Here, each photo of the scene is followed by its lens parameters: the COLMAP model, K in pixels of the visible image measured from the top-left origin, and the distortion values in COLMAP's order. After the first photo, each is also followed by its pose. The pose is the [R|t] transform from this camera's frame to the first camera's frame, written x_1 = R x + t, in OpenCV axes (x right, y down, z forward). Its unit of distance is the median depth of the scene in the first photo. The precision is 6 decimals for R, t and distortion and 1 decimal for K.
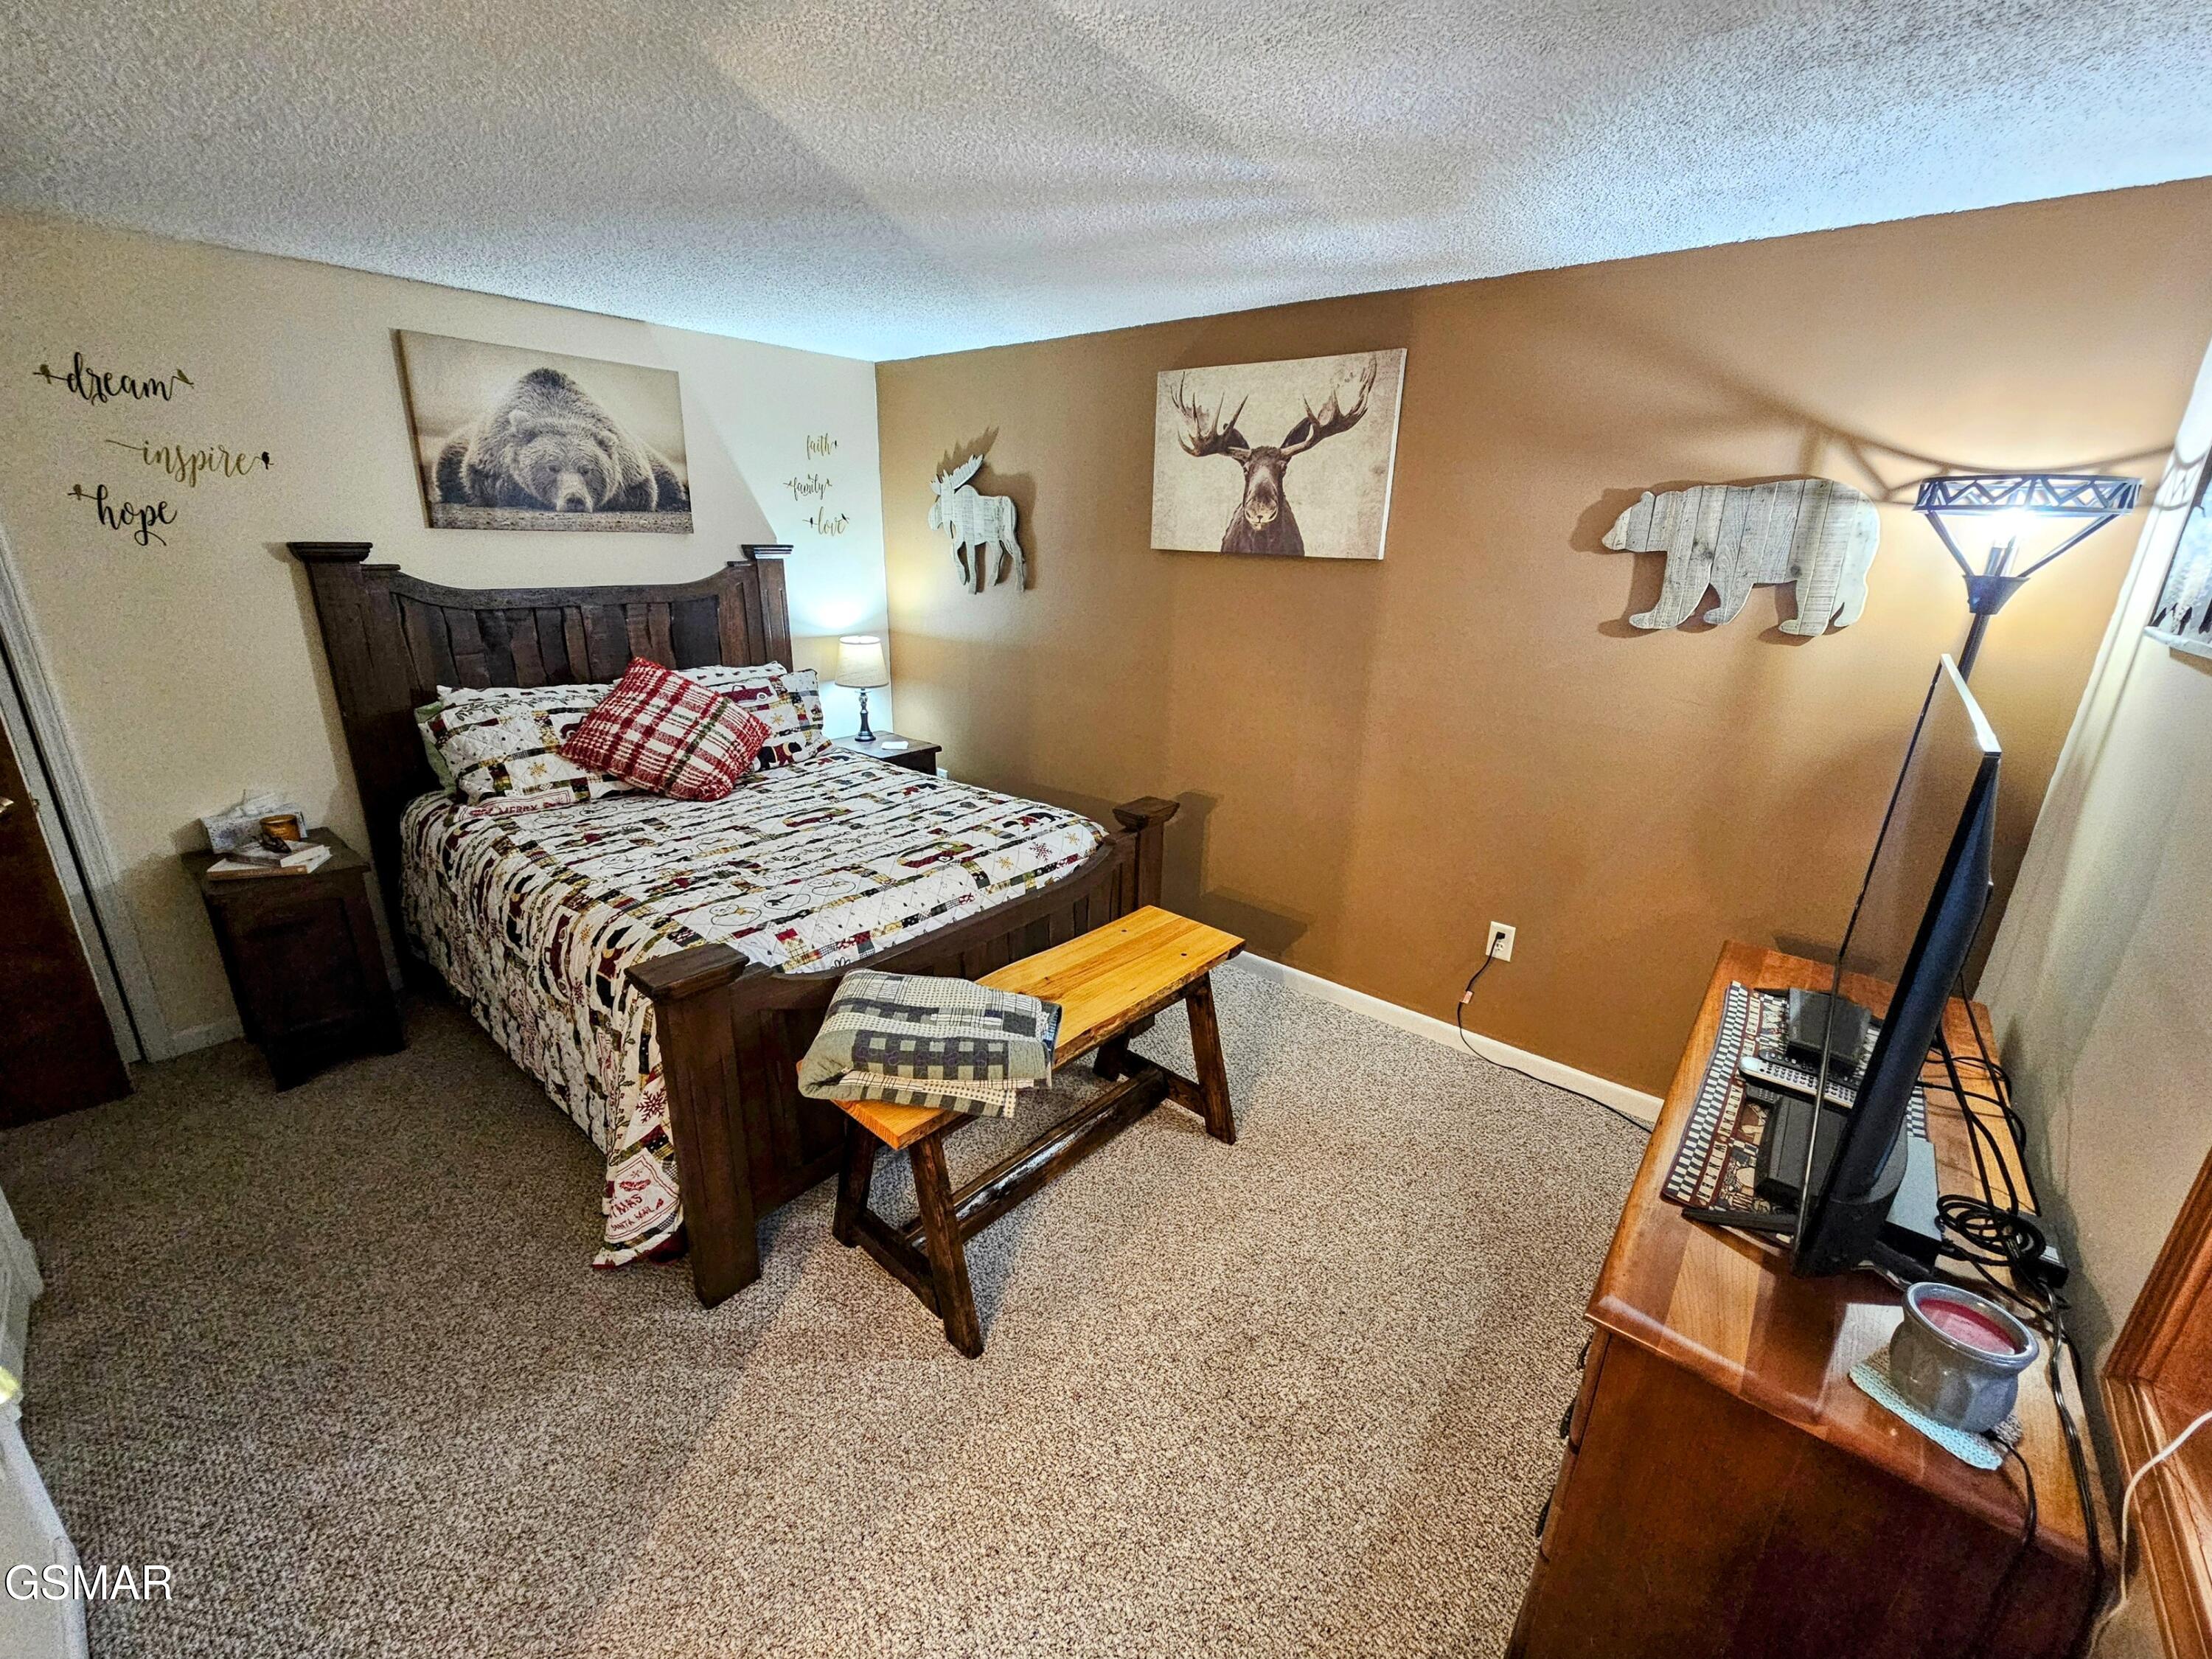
lens RADIAL K [[907.0, 0, 1091.8], [0, 907.0, 827.1], [0, 0, 1]] dist [0.001010, -0.001507]
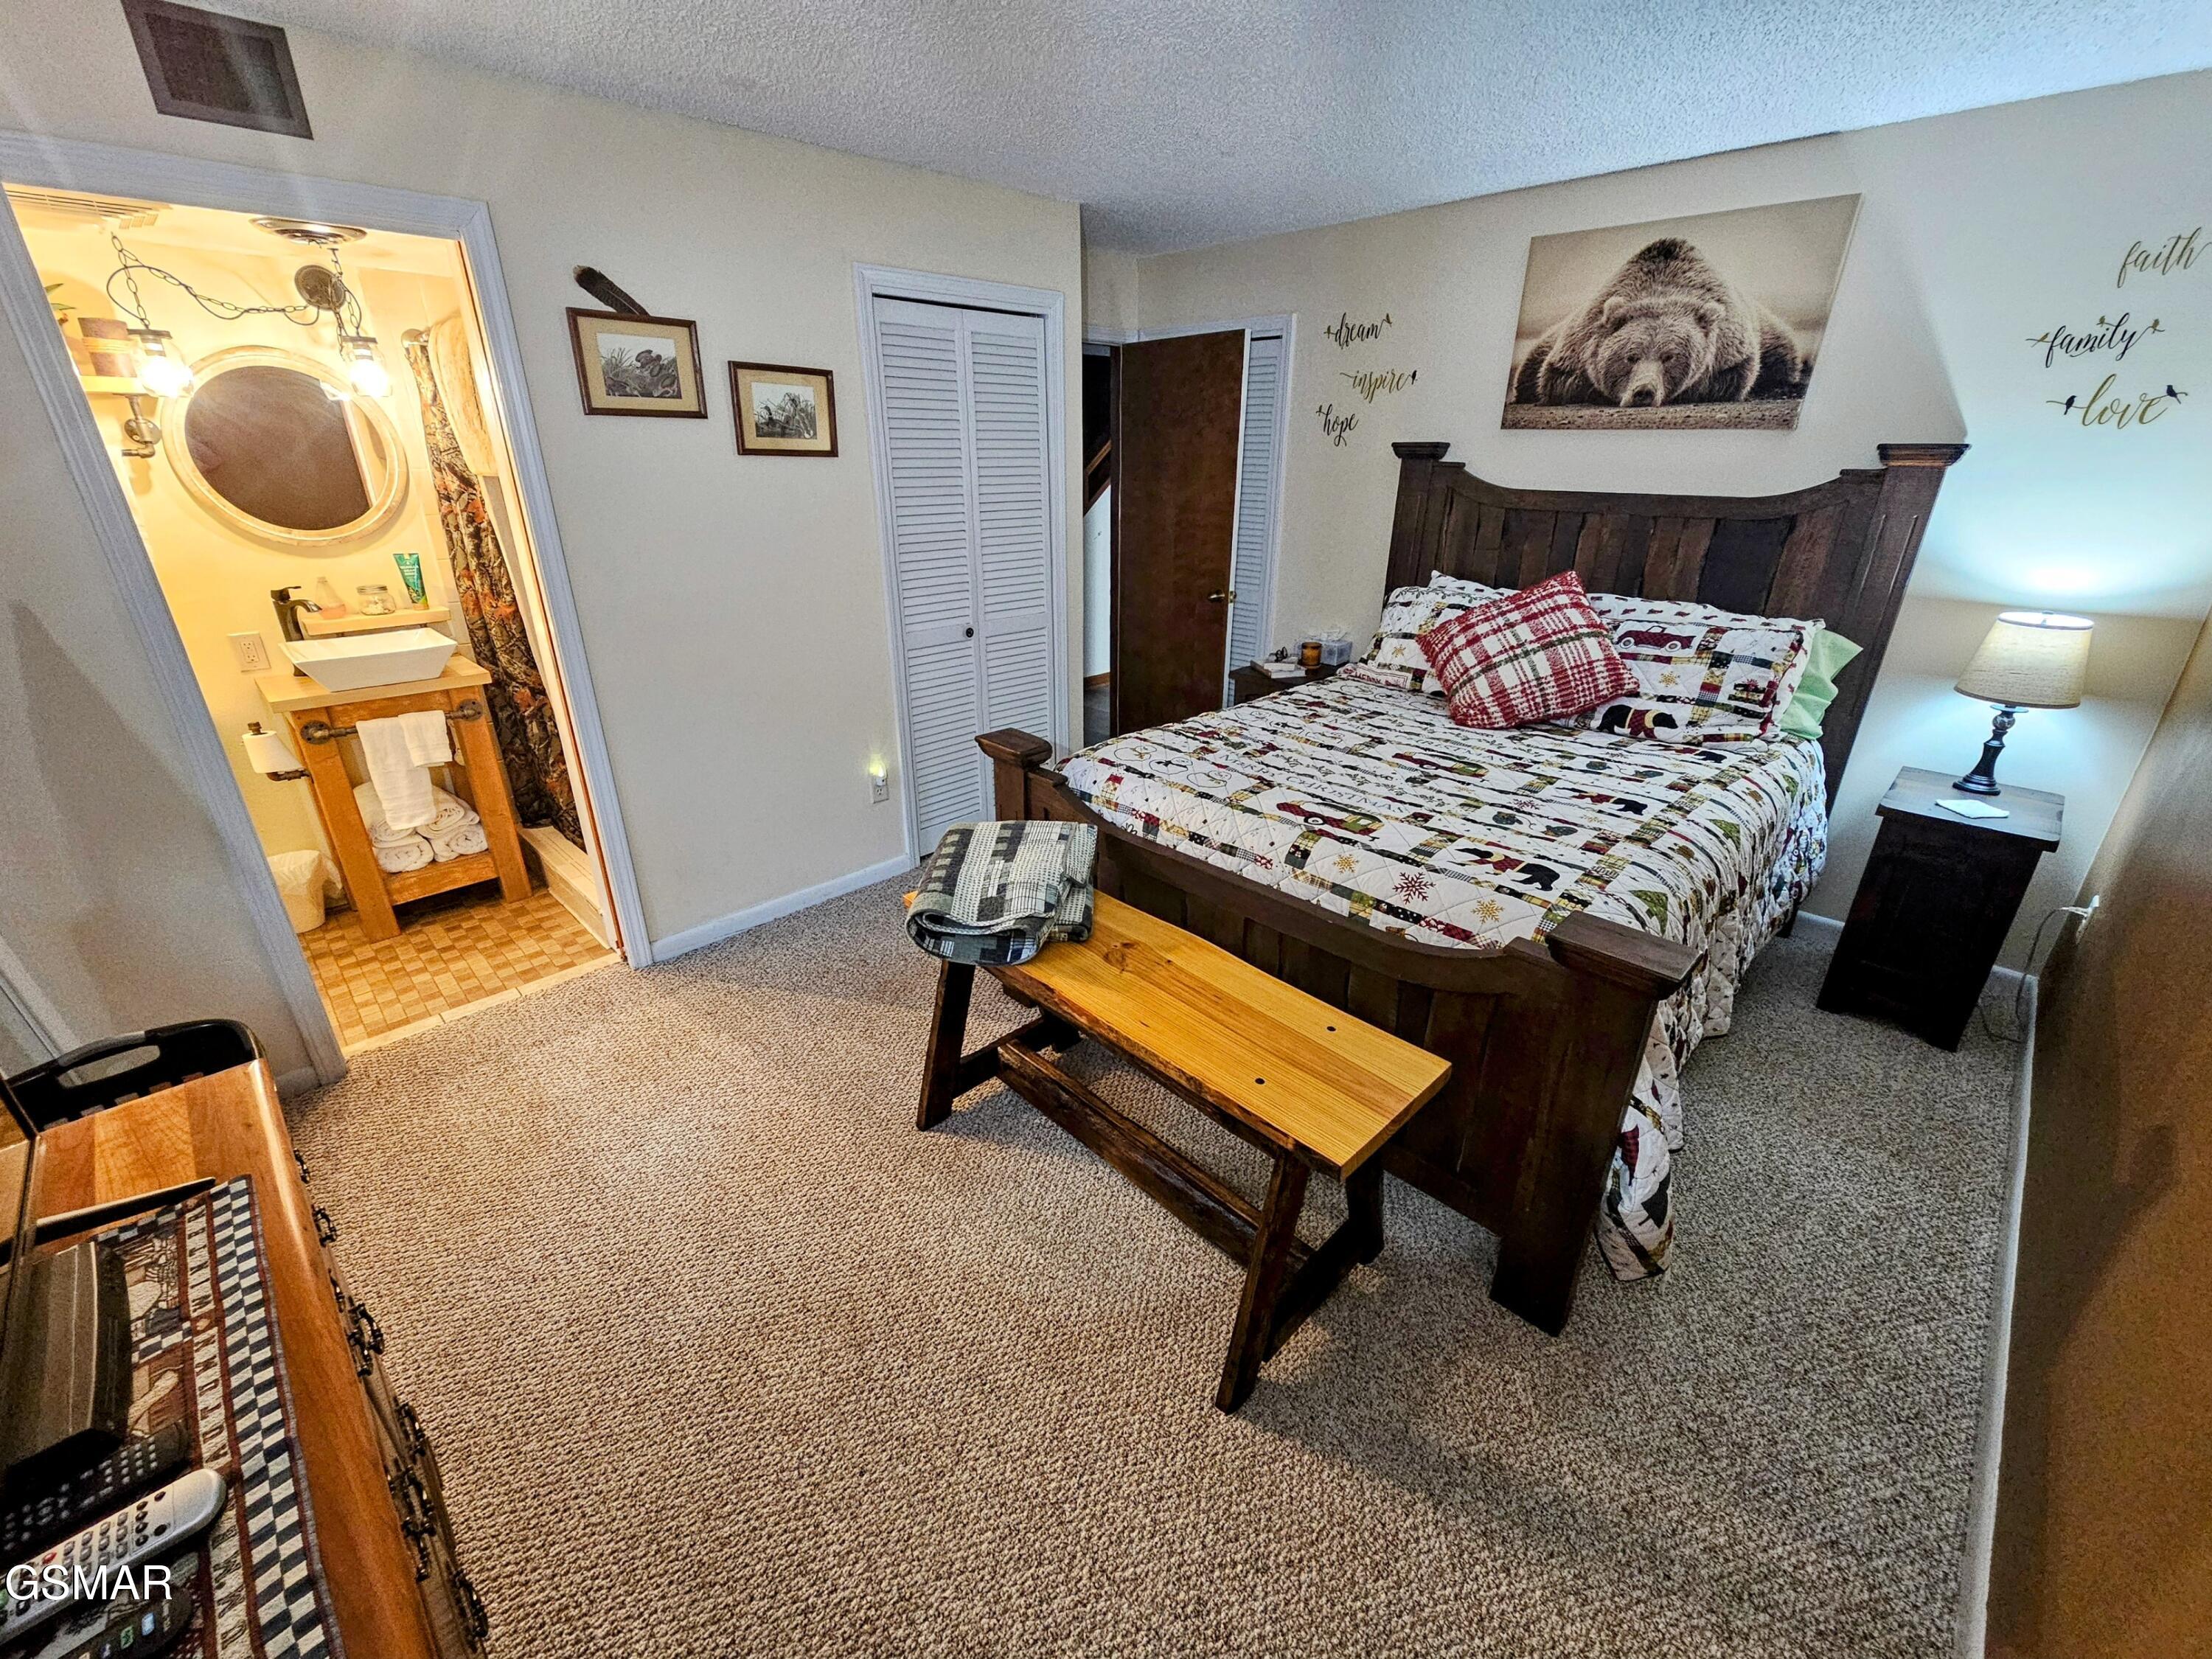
lens RADIAL K [[907.0, 0, 1095.3], [0, 907.0, 818.9], [0, 0, 1]] dist [0.001010, -0.001507]
pose [[-0.084370, 0.357237, -0.930196, 0.501162], [-0.317083, 0.875372, 0.364942, -0.165251], [0.944637, 0.325739, 0.039418, 0.658785]]
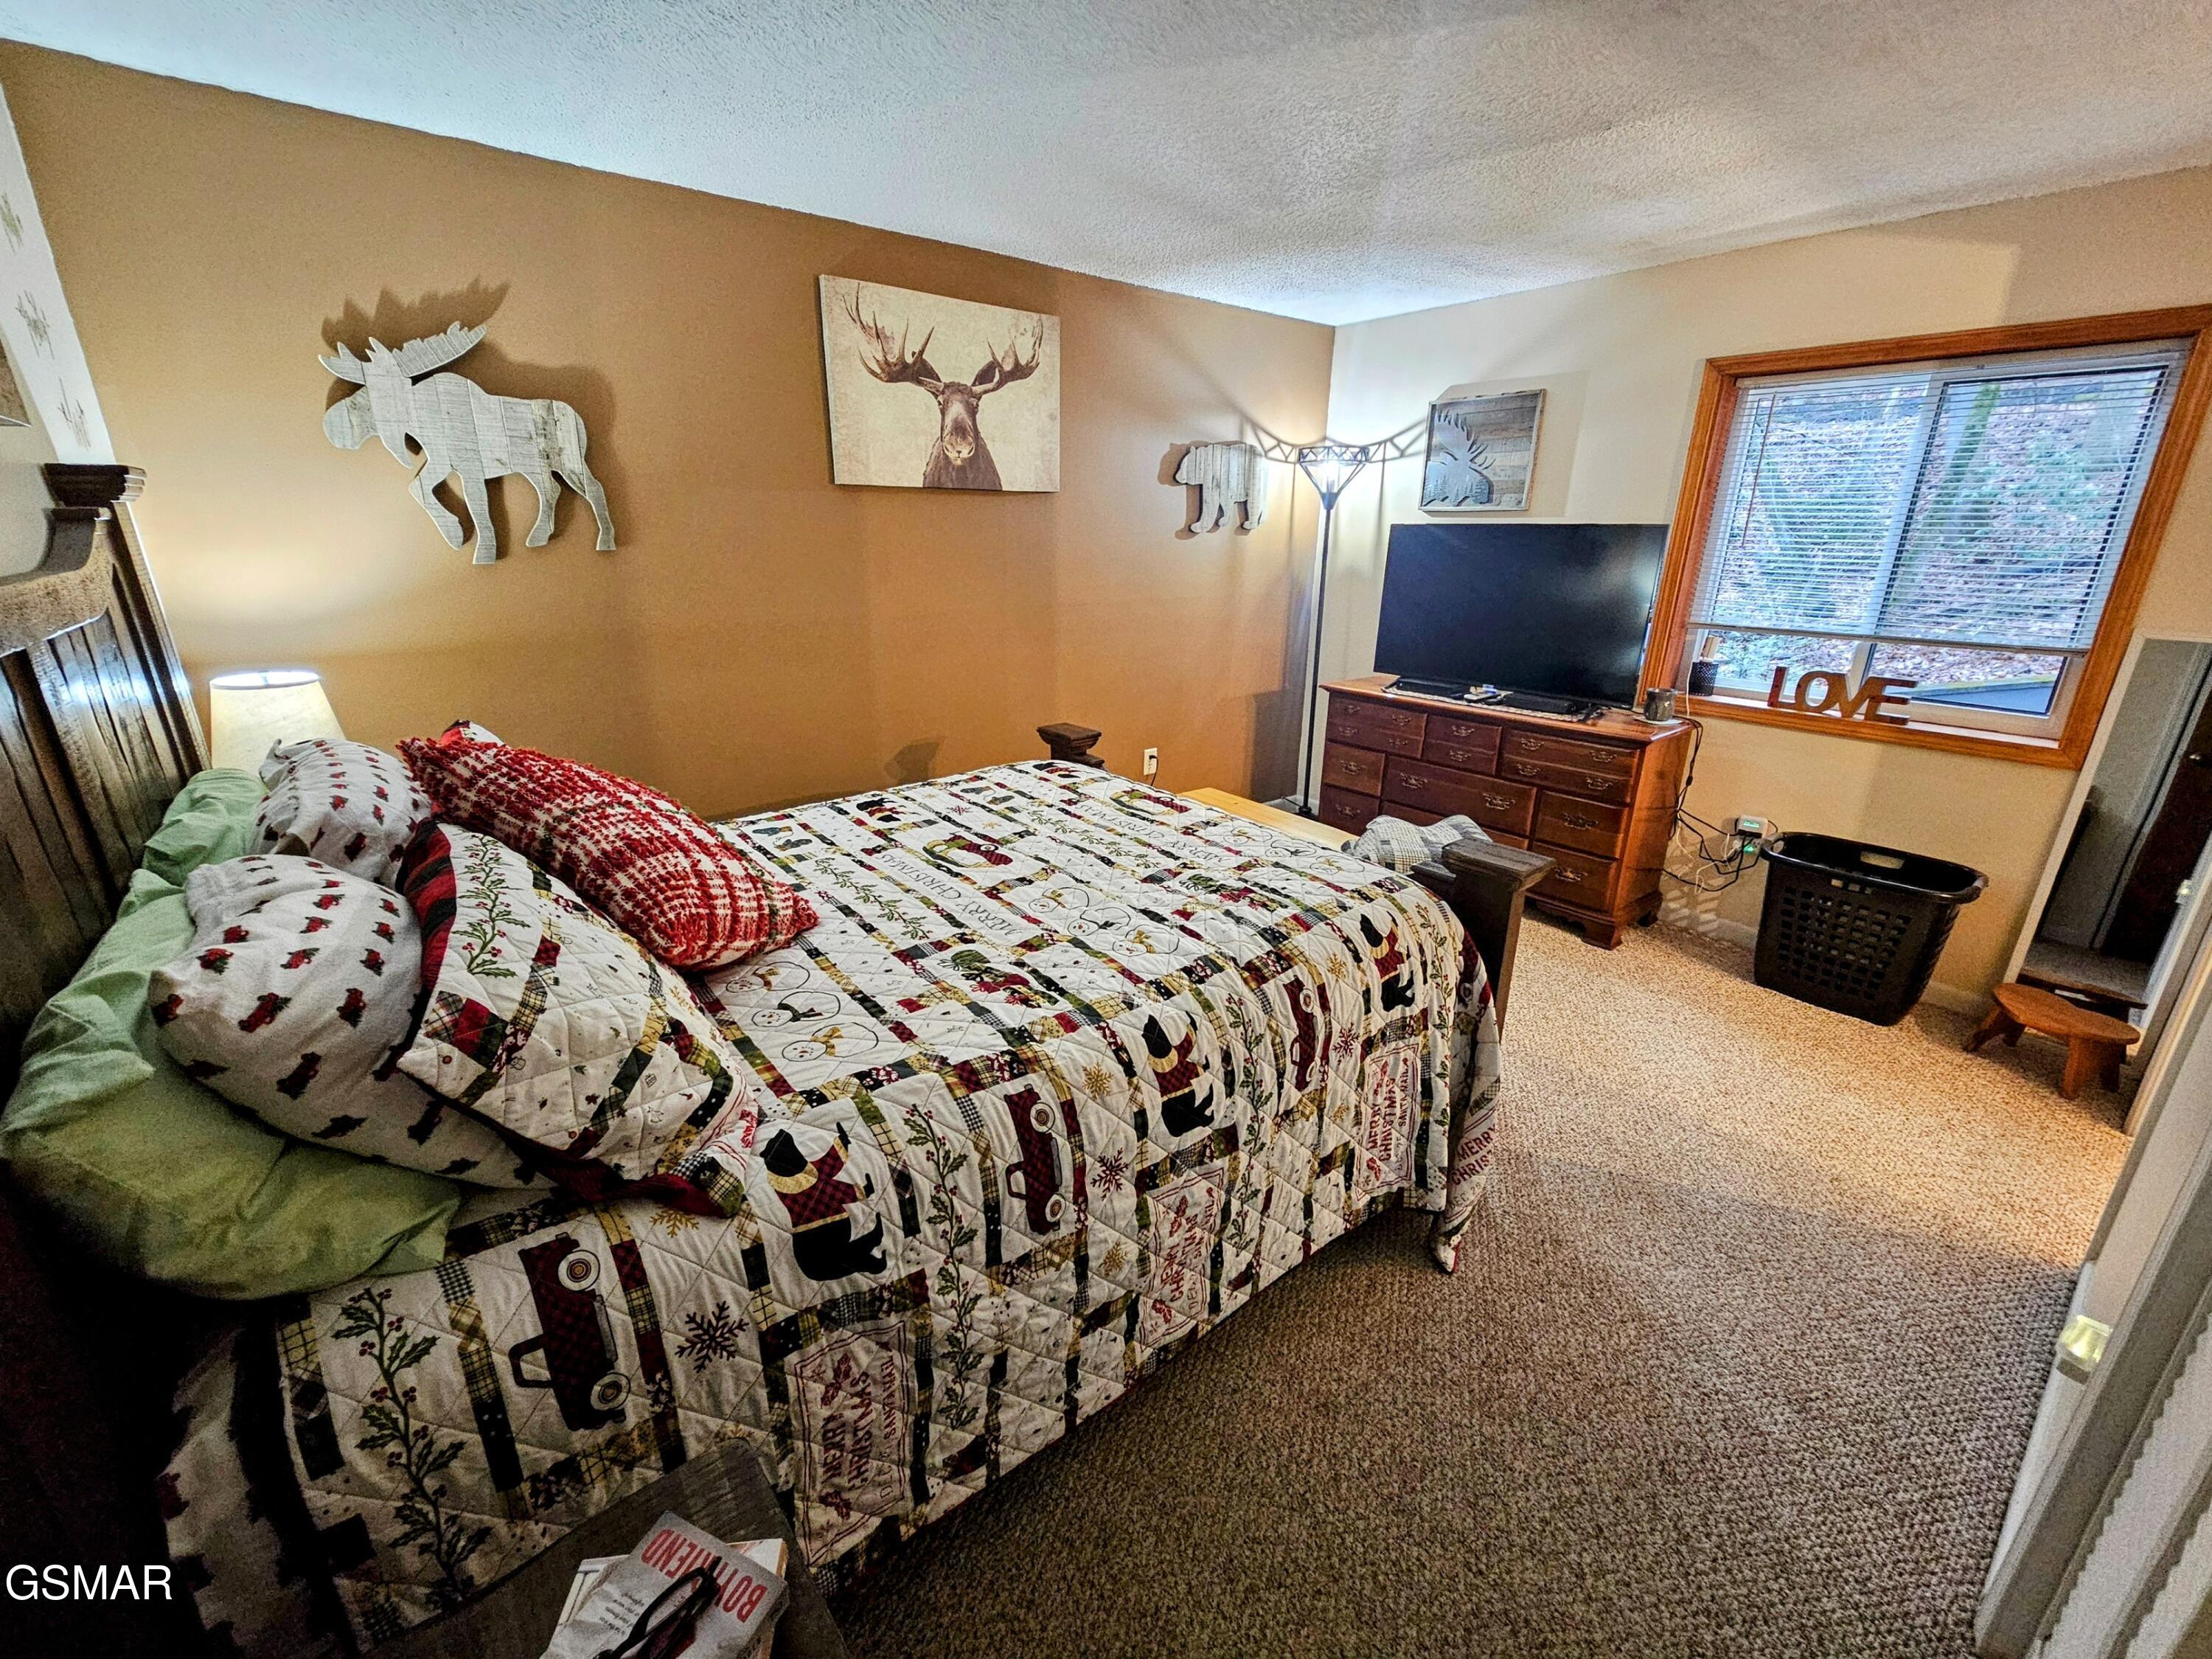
lens RADIAL K [[907.0, 0, 1104.4], [0, 907.0, 825.3], [0, 0, 1]] dist [0.001010, -0.001507]
pose [[0.191513, -0.332821, 0.923338, -0.897728], [0.306393, 0.914011, 0.265909, -0.180763], [-0.932441, 0.231980, 0.277018, 0.672073]]
